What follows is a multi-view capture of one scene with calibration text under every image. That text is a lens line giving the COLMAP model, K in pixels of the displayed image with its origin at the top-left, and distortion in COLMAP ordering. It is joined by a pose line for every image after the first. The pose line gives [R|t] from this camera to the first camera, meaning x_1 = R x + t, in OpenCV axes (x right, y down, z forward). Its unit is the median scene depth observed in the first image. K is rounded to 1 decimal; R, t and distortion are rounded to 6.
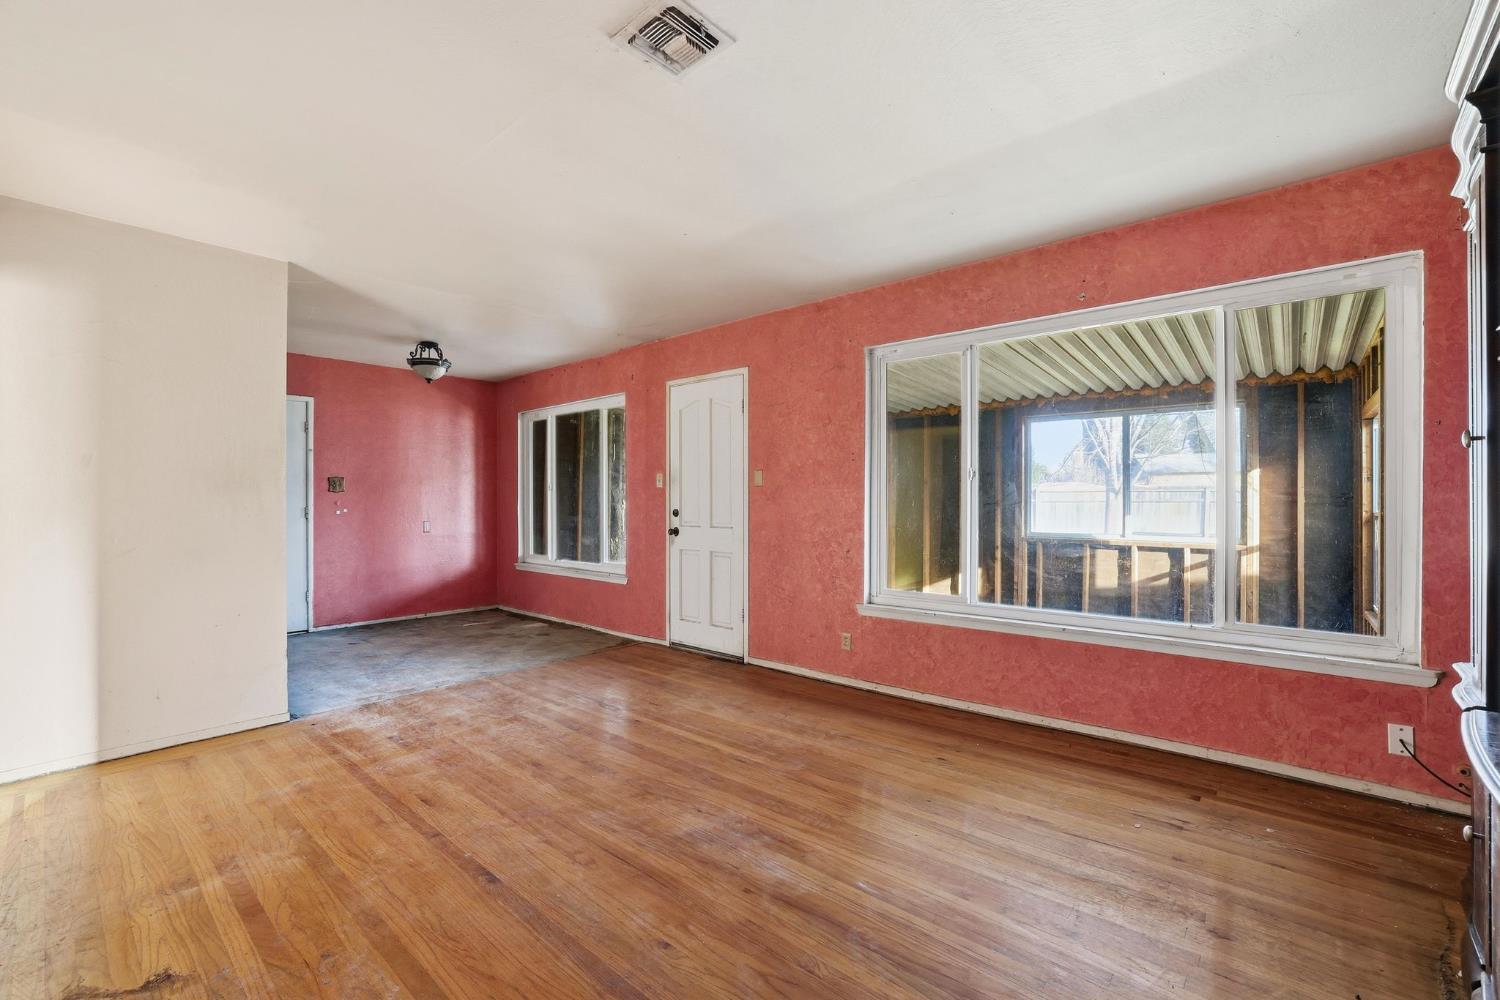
lens RADIAL K [[643.9, 0, 754.3], [0, 643.9, 493.1], [0, 0, 1]] dist [-0.044452, 0.012549]
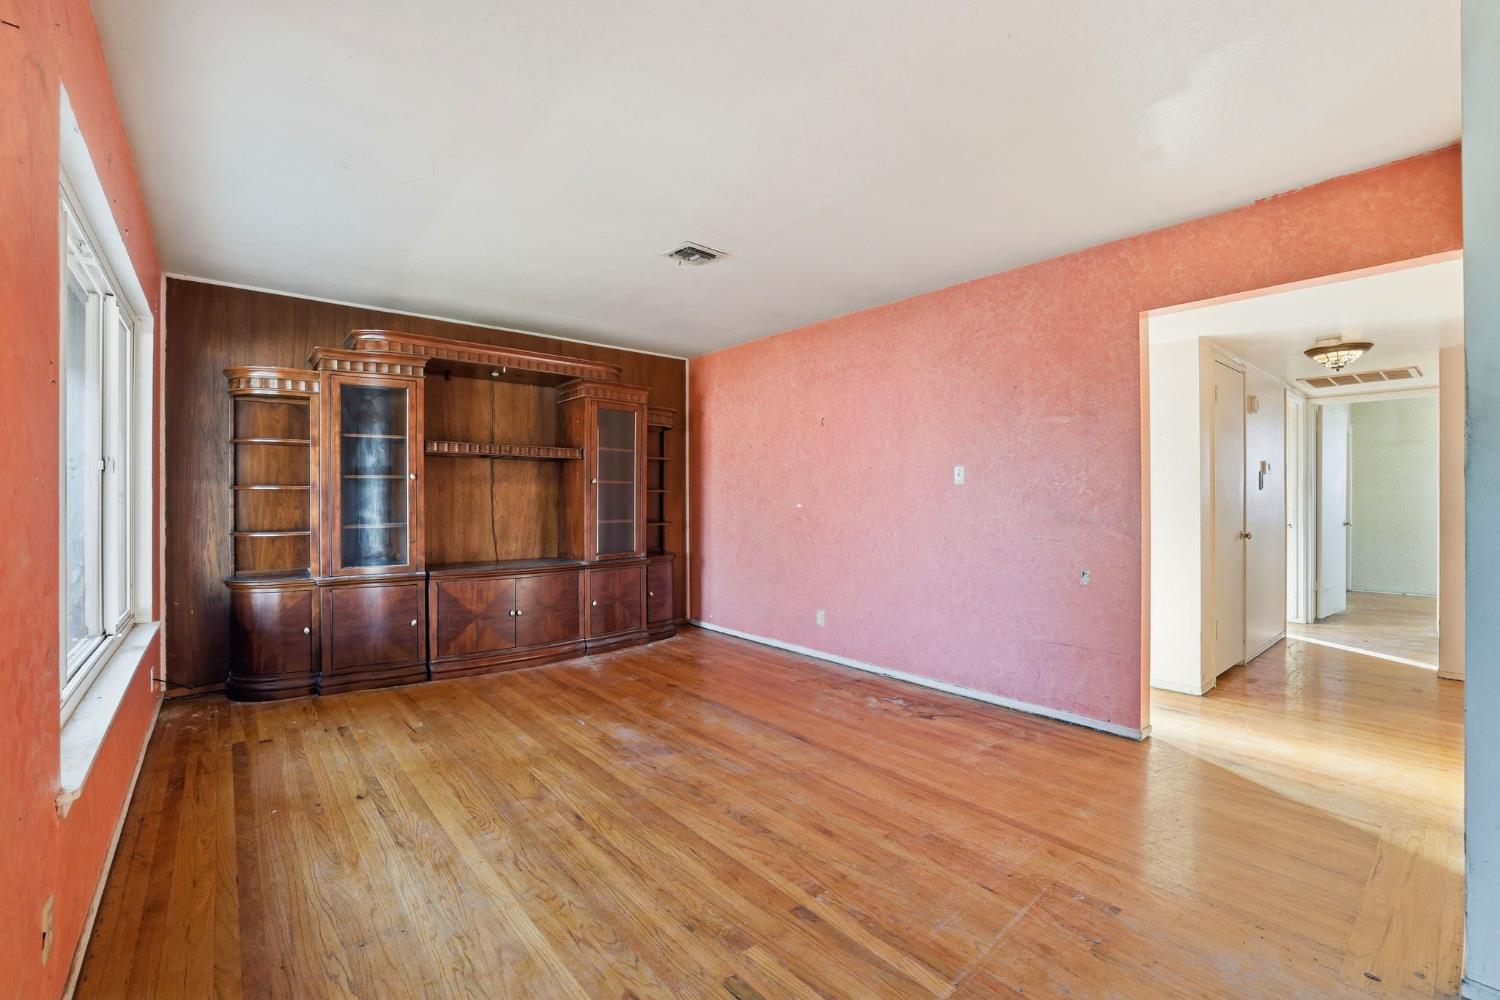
lens RADIAL K [[643.9, 0, 751.7], [0, 643.9, 497.5], [0, 0, 1]] dist [-0.044452, 0.012549]
pose [[-0.987818, 0.002465, 0.155592, -0.267817], [0.000303, 0.999903, -0.013917, 0.015880], [-0.155612, -0.013700, -0.987723, 1.284304]]
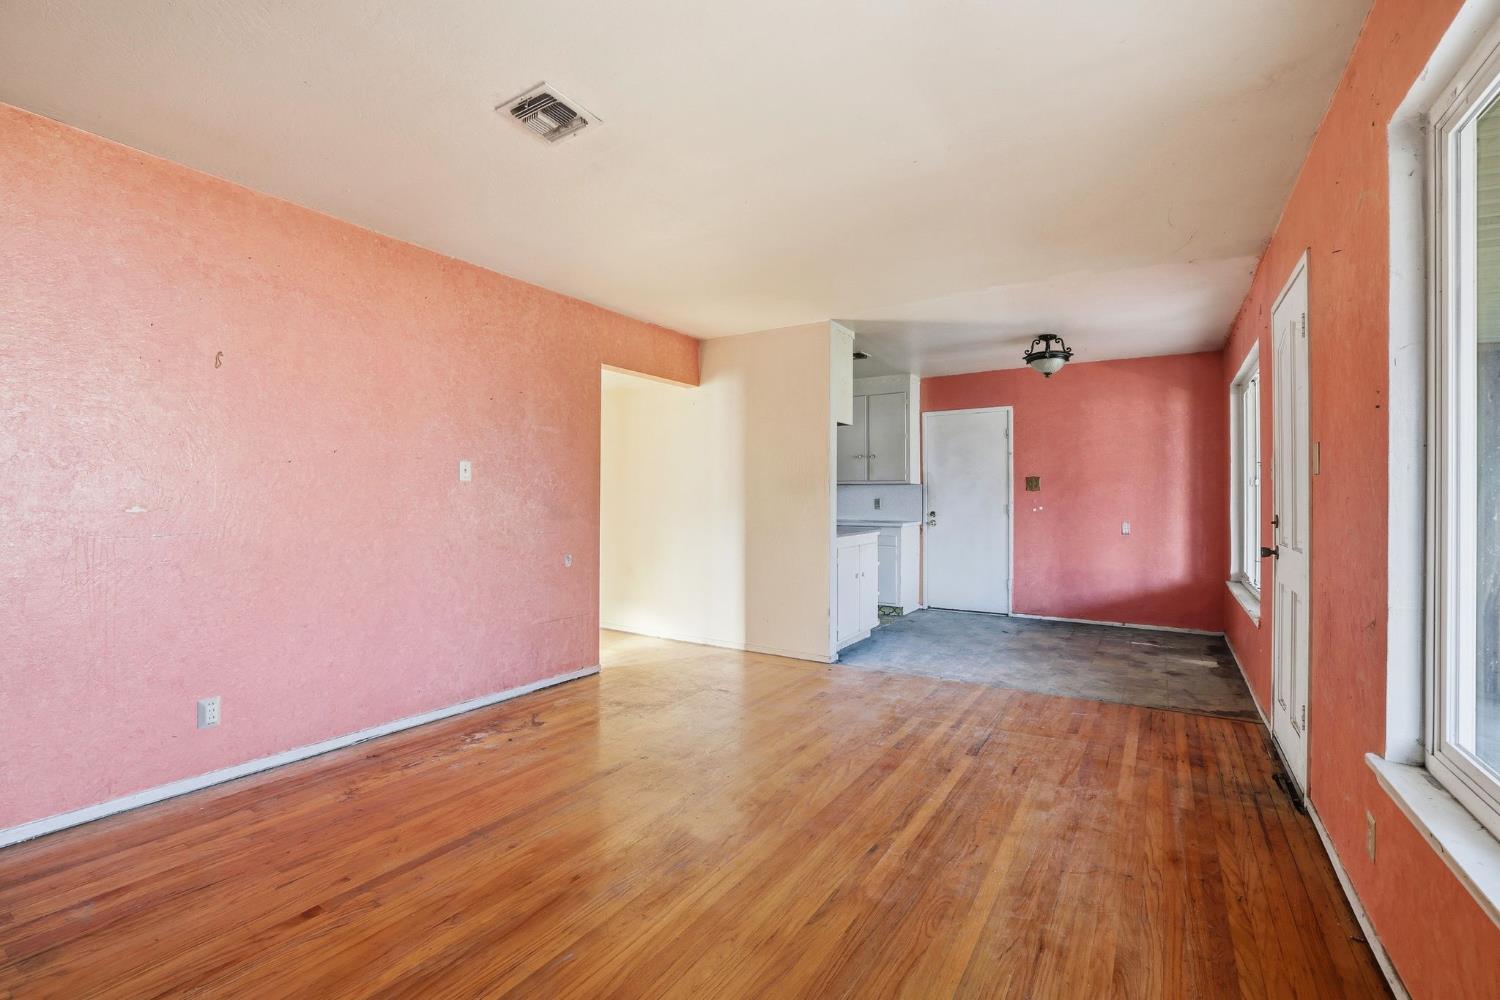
lens RADIAL K [[643.9, 0, 752.0], [0, 643.9, 496.4], [0, 0, 1]] dist [-0.044452, 0.012549]
pose [[0.141846, 0.001511, -0.989888, 0.500268], [0.005372, 0.999983, 0.002296, 0.003299], [0.989874, -0.005643, 0.141835, 0.547914]]
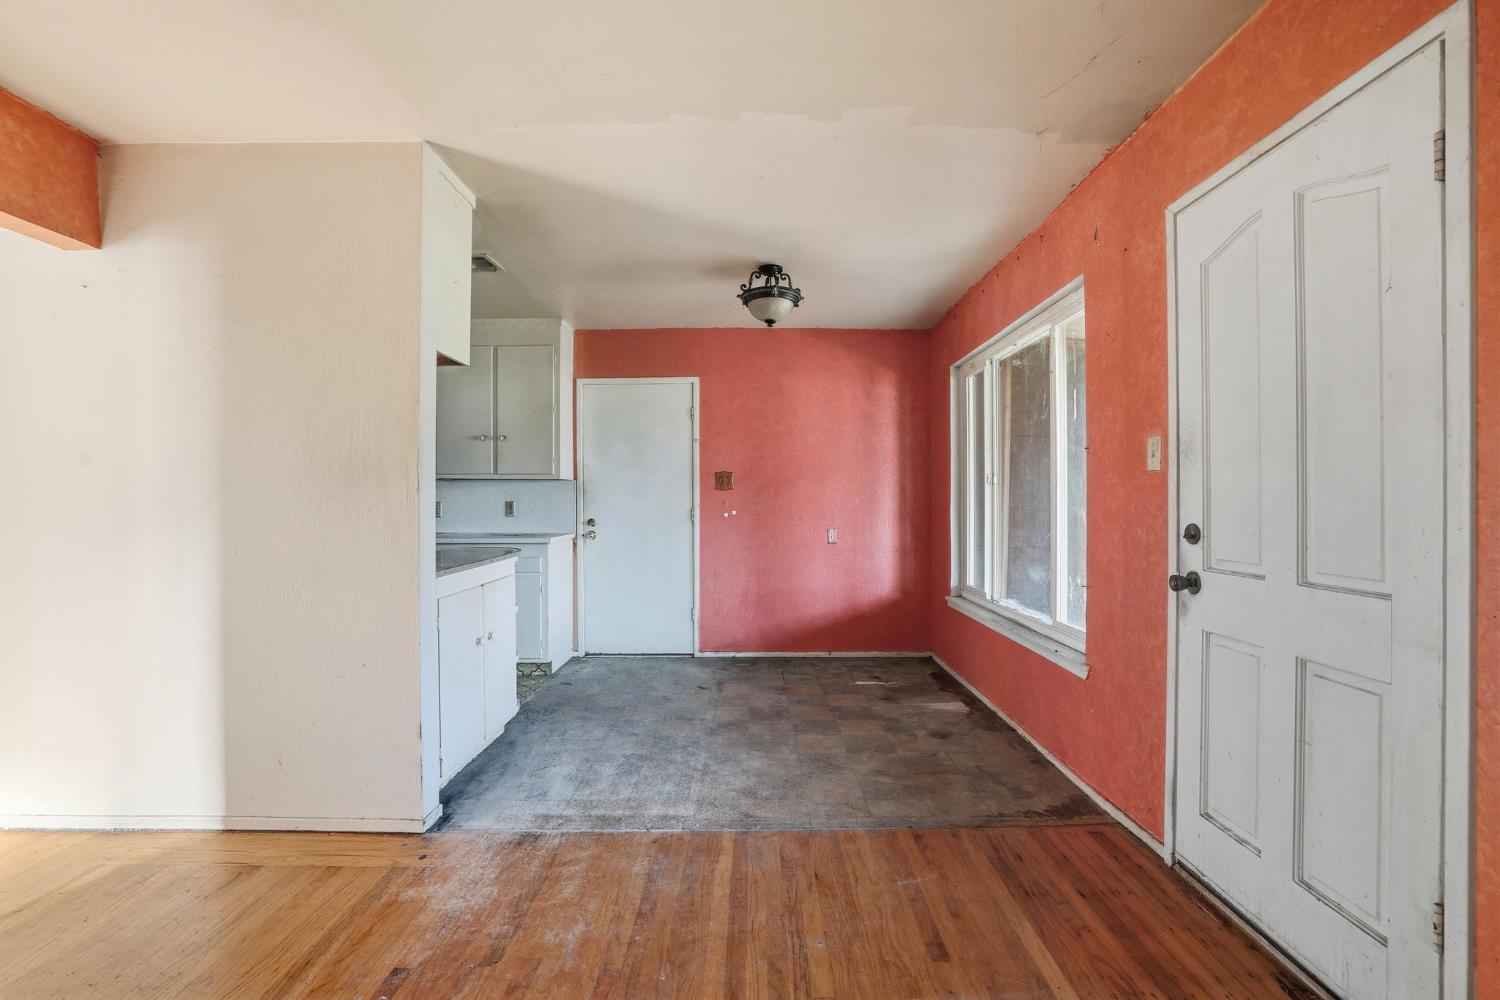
lens RADIAL K [[643.9, 0, 752.7], [0, 643.9, 499.1], [0, 0, 1]] dist [-0.044452, 0.012549]
pose [[0.653218, 0.001022, -0.757170, -0.009233], [0.005112, 0.999970, 0.005760, 0.007524], [0.757153, -0.007634, 0.653193, 0.707001]]
